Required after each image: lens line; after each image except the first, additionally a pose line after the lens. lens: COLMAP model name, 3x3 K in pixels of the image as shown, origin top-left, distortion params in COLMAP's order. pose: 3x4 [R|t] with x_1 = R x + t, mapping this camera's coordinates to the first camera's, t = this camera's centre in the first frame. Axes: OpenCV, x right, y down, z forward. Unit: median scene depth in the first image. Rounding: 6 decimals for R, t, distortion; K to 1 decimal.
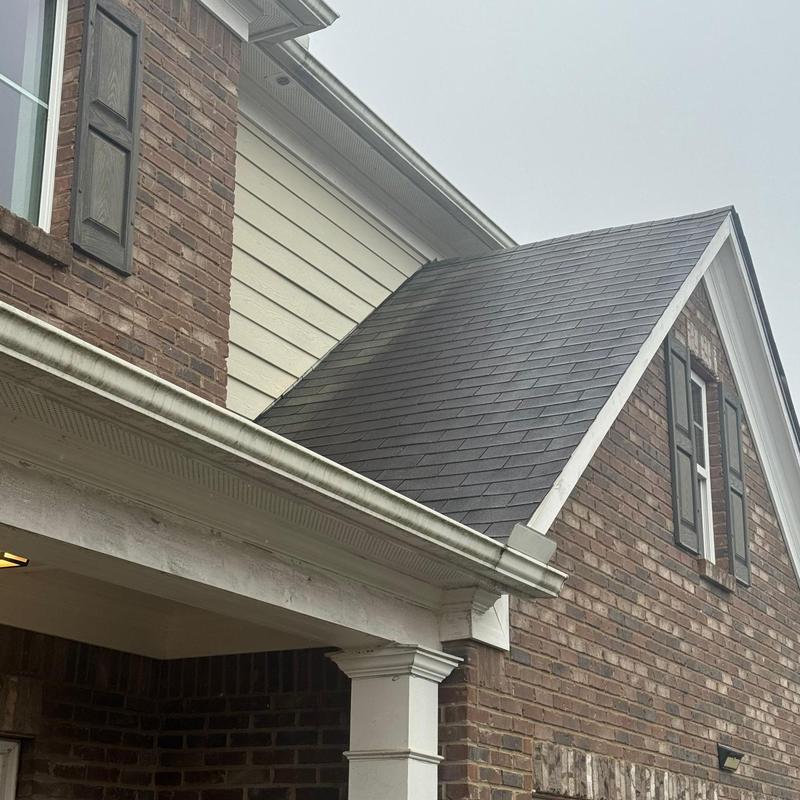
lens RADIAL K [[1522.7, 0, 400.0], [0, 1522.7, 400.0], [0, 0, 1]] dist [0.190108, 0.092402]
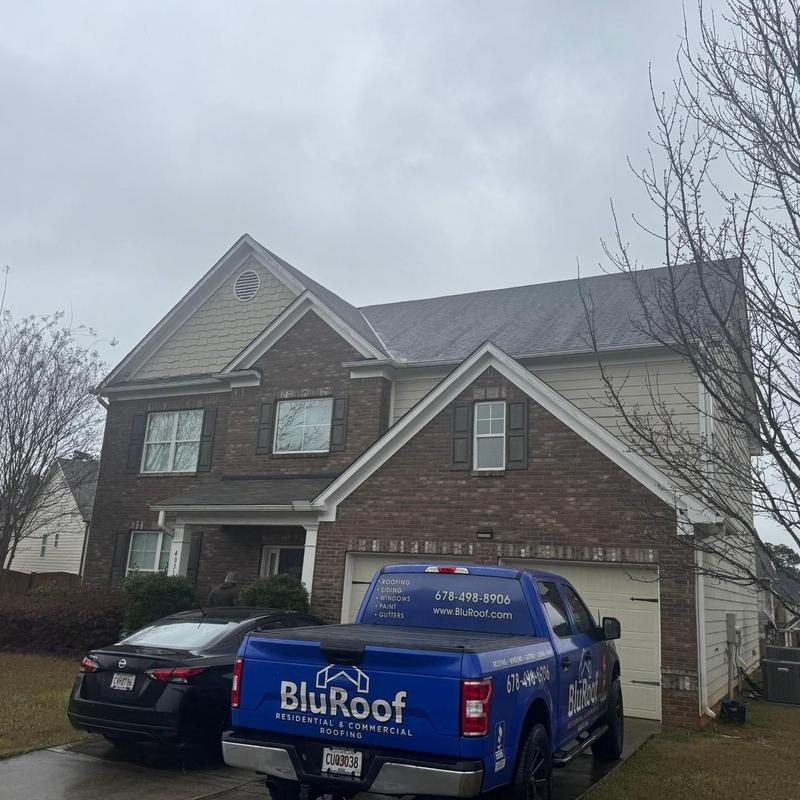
lens RADIAL K [[781.3, 0, 400.0], [0, 781.3, 400.0], [0, 0, 1]] dist [0.183263, -0.253536]
pose [[0.008875, -0.242784, -0.970040, 2.147984], [0.251073, 0.939543, -0.232854, 0.368997], [0.967927, -0.241484, 0.069295, 0.980970]]
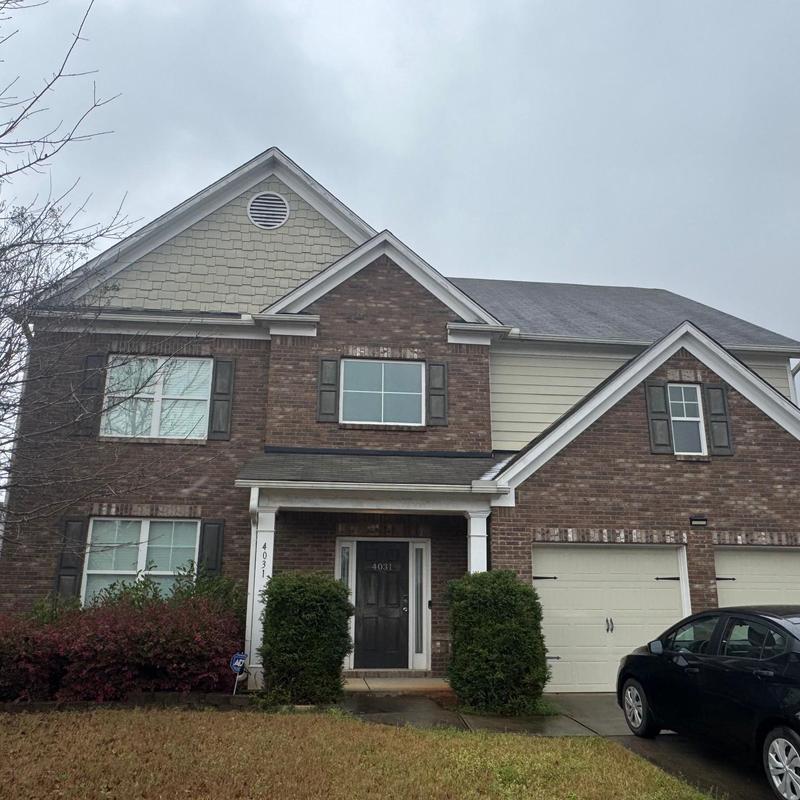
lens RADIAL K [[737.4, 0, 400.0], [0, 737.4, 400.0], [0, 0, 1]] dist [0.003961, -0.003837]
pose [[0.556539, -0.227141, -0.799169, 1.278168], [0.252166, 0.962707, -0.098014, 0.013538], [0.791629, -0.146974, 0.593061, -0.252577]]
